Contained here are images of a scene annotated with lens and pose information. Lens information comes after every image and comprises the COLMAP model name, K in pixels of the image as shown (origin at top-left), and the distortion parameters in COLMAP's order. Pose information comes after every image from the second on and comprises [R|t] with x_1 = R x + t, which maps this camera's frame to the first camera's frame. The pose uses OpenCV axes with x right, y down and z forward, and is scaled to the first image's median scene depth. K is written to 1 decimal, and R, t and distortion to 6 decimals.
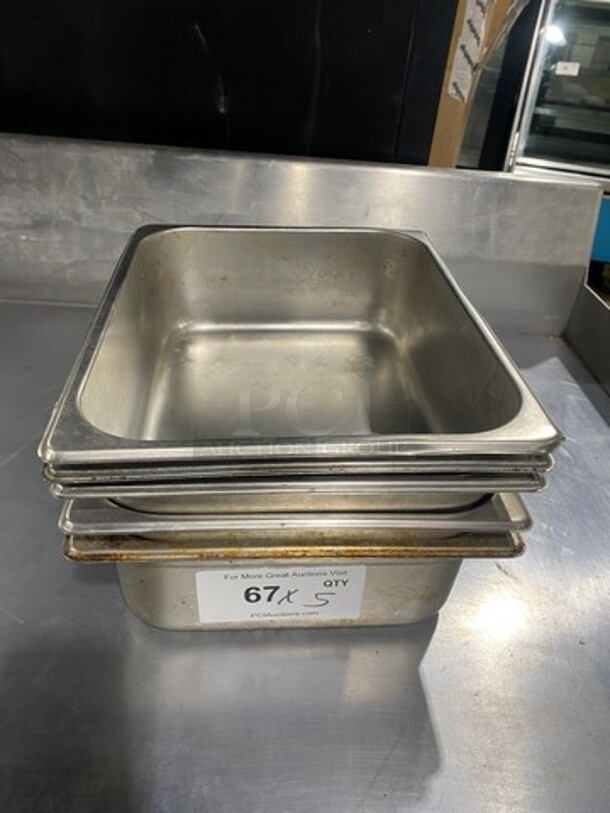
lens RADIAL K [[616.6, 0, 305.0], [0, 616.6, 406.5], [0, 0, 1]] dist [-0.001869, -0.000307]
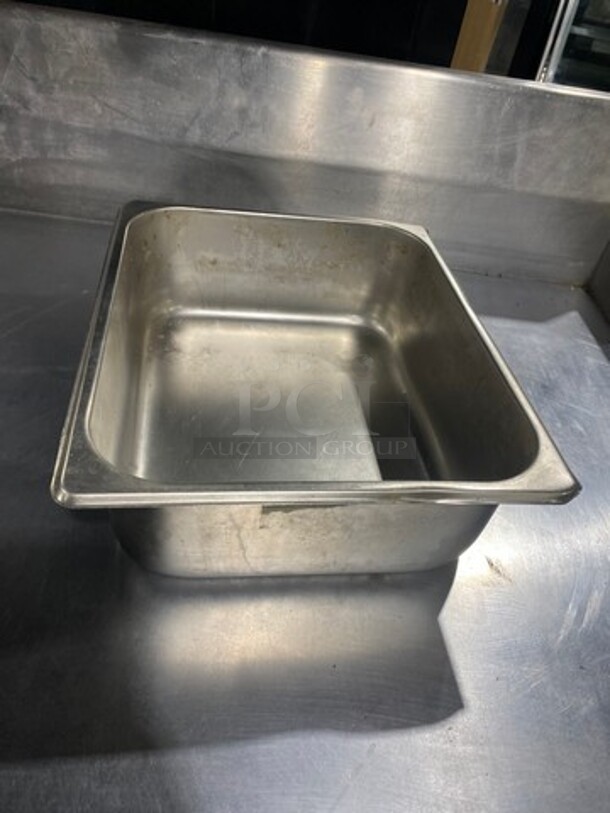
lens RADIAL K [[595.0, 0, 305.0], [0, 595.0, 406.5], [0, 0, 1]] dist [0.000994, -0.002387]
pose [[0.997814, 0.065779, 0.006282, 0.030242], [-0.066058, 0.990656, 0.119323, -0.022387], [0.001626, -0.119477, 0.992836, 0.153781]]
